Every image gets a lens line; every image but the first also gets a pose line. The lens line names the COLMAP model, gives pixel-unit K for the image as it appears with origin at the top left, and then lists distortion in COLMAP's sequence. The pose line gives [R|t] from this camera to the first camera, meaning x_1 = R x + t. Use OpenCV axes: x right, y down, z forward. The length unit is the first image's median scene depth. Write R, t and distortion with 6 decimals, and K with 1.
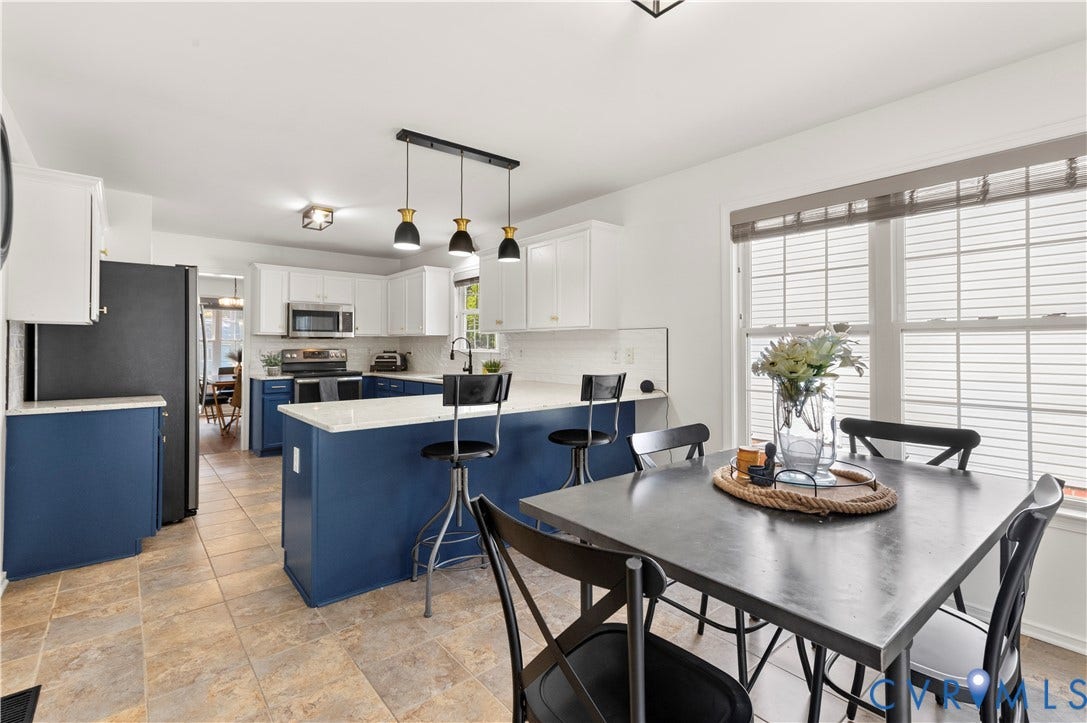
lens RADIAL K [[479.2, 0, 542.2], [0, 479.2, 345.7], [0, 0, 1]] dist [0.010832, 0.000458]
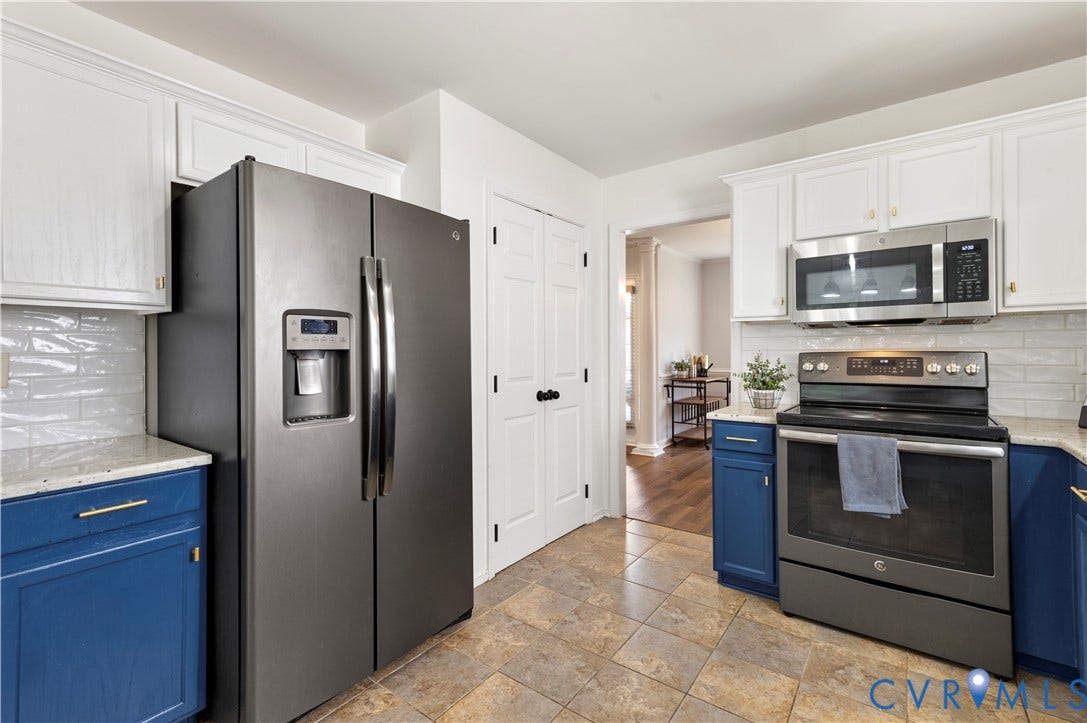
lens RADIAL K [[479.2, 0, 542.2], [0, 479.2, 345.7], [0, 0, 1]] dist [0.010832, 0.000458]
pose [[0.225053, -0.004634, -0.974335, -0.150656], [0.007336, 0.999968, -0.003061, 0.001230], [0.974319, -0.006459, 0.225080, 0.658414]]
